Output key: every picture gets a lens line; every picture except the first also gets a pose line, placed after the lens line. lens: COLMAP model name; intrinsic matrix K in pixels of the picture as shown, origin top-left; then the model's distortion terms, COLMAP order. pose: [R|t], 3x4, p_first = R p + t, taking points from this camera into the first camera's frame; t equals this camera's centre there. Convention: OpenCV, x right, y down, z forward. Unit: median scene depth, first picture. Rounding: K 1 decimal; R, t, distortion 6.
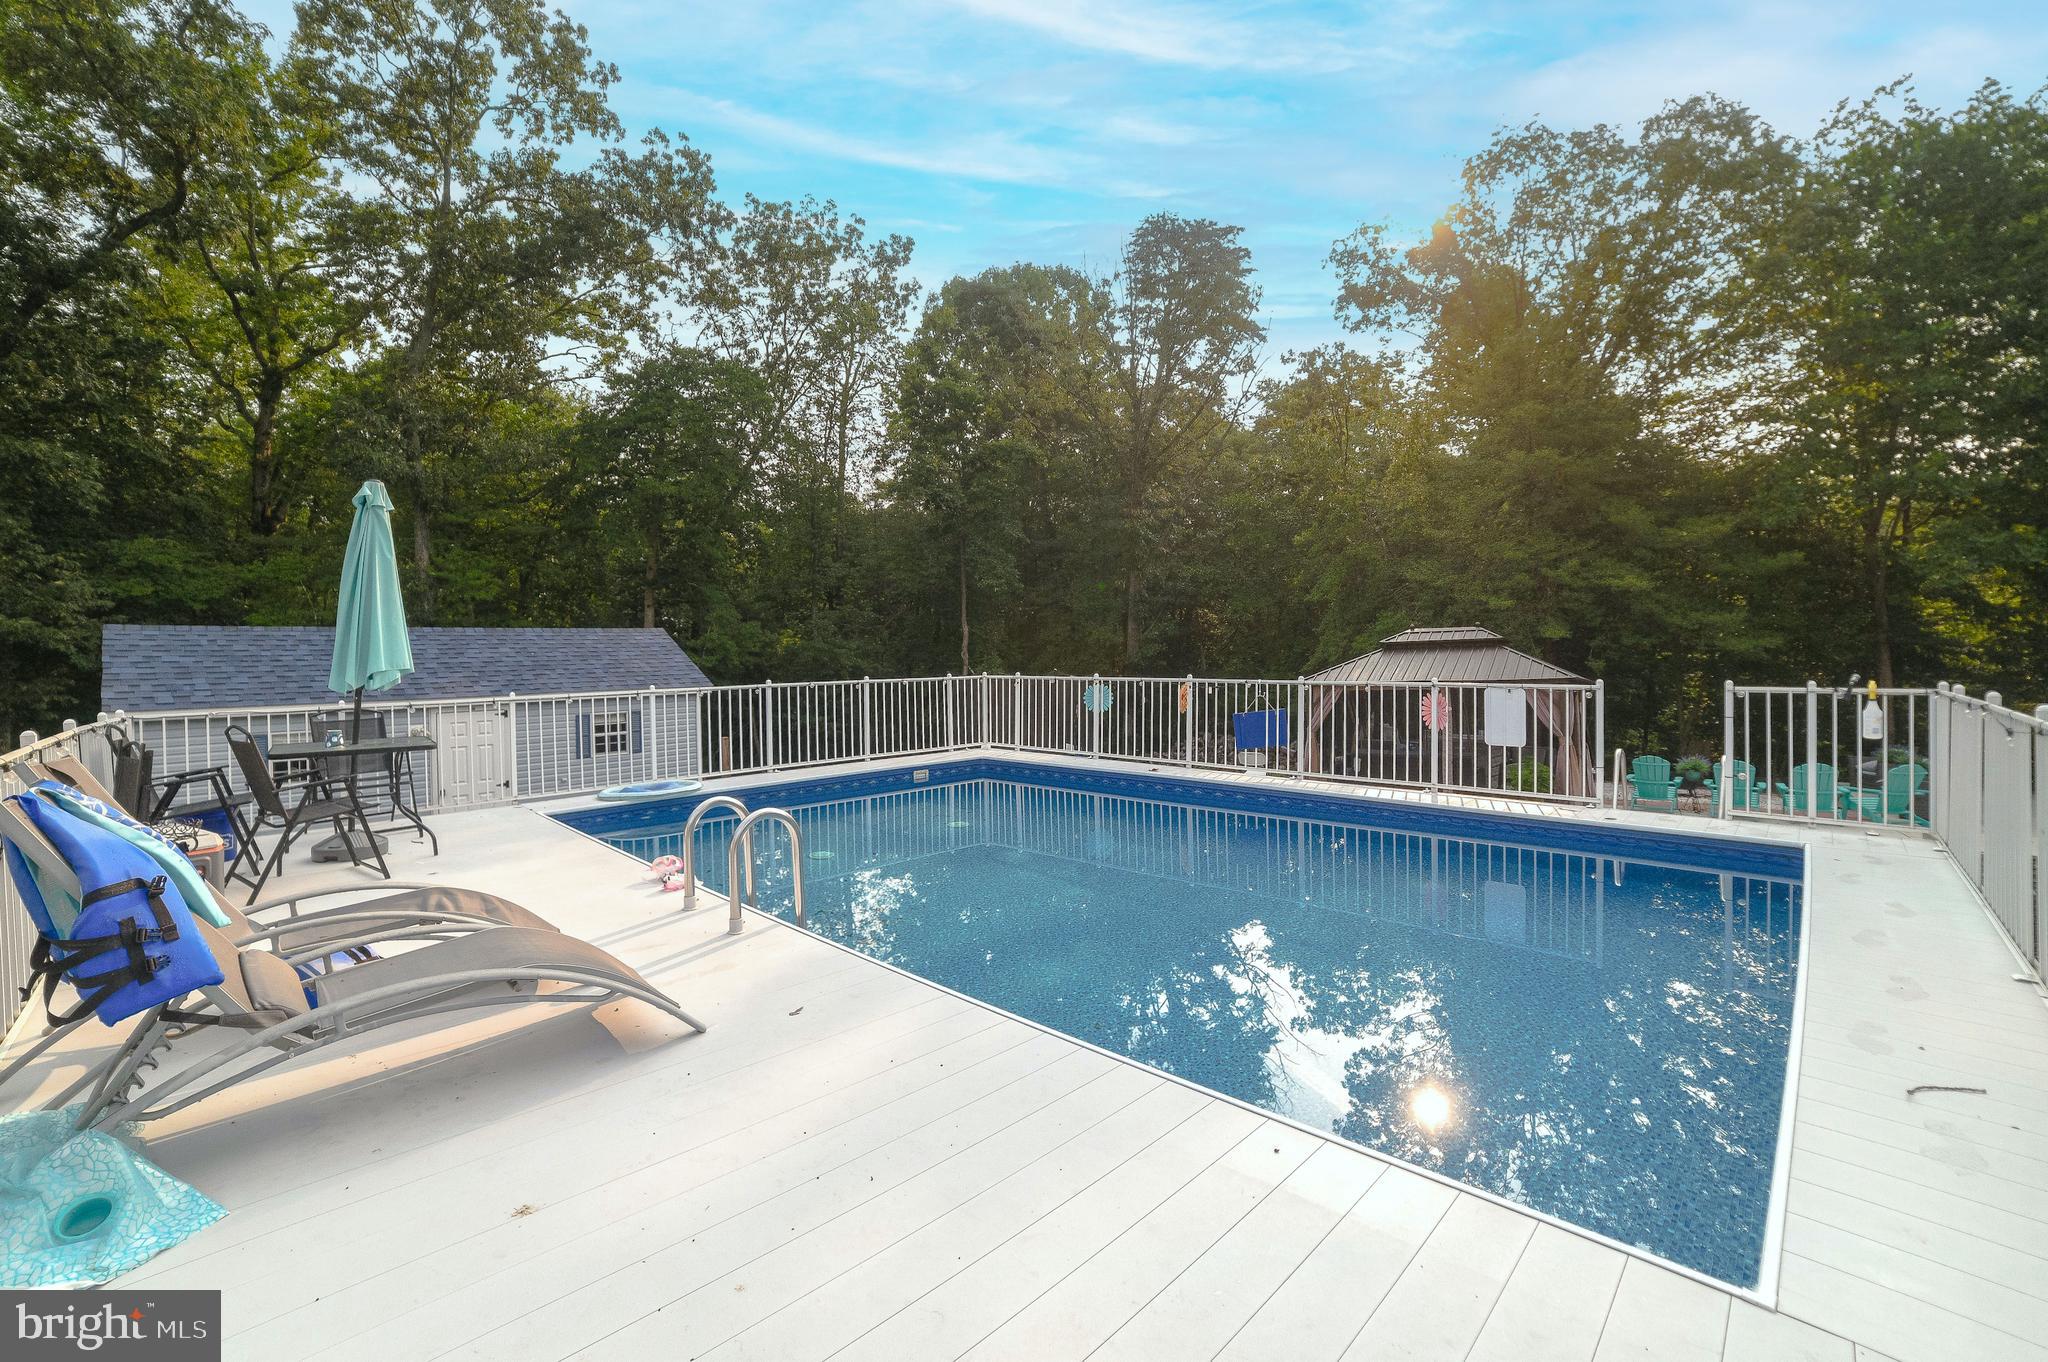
lens RADIAL K [[958.8, 0, 1024.0], [0, 958.8, 681.0], [0, 0, 1]] dist [-0.056556, 0.013108]
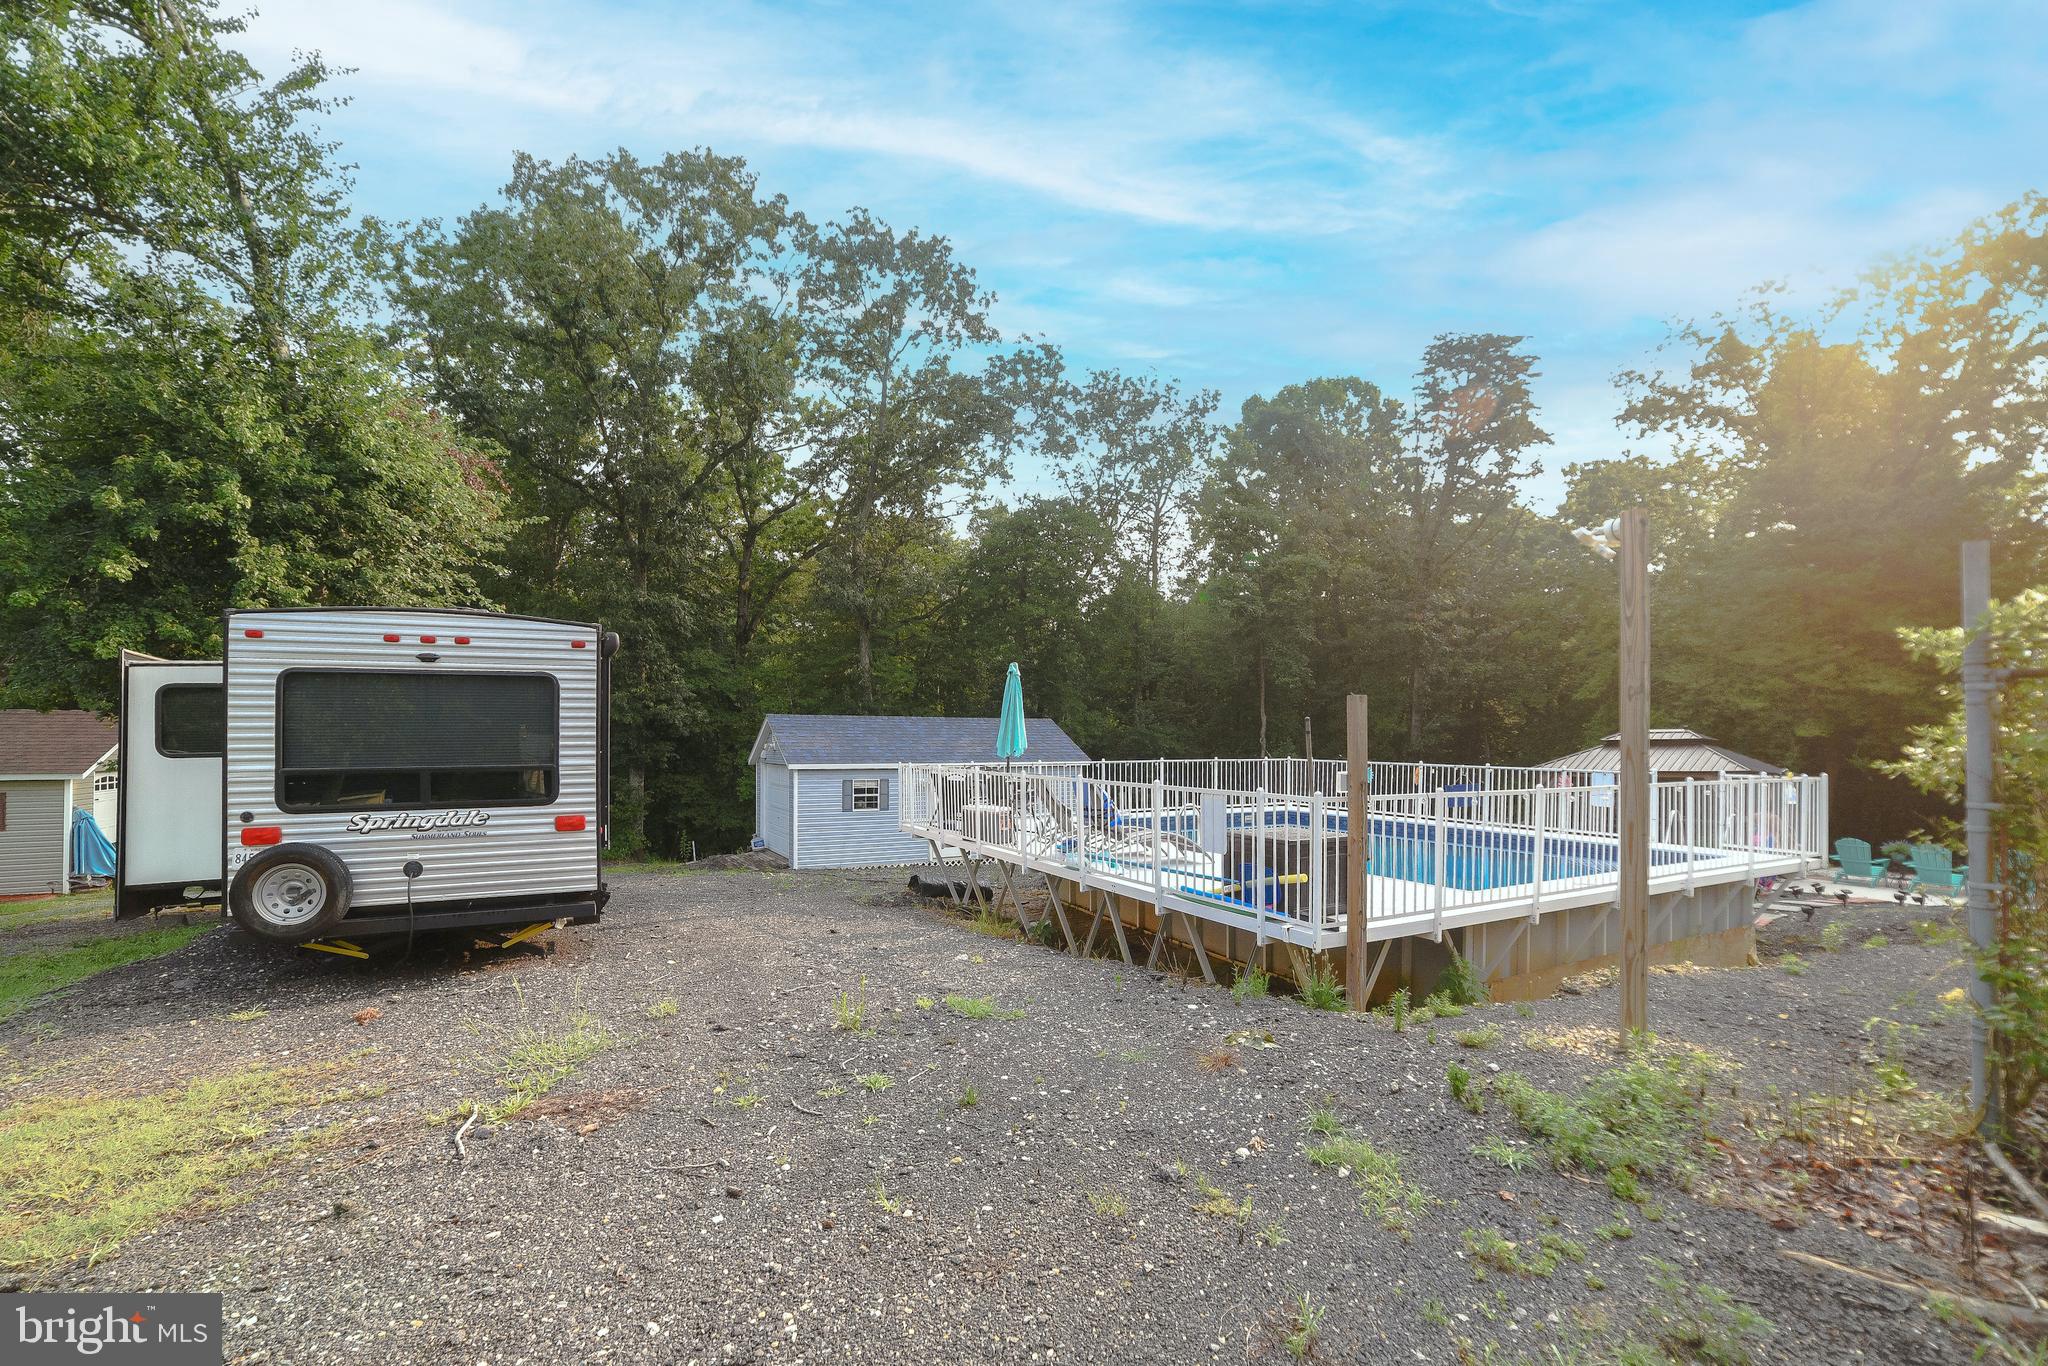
lens RADIAL K [[958.8, 0, 1024.0], [0, 958.8, 683.0], [0, 0, 1]] dist [-0.056556, 0.013108]
pose [[0.955300, 0.004435, -0.295604, 0.003144], [-0.028509, 0.996609, -0.077180, 0.001241], [0.294260, 0.082158, 0.952188, -0.191404]]
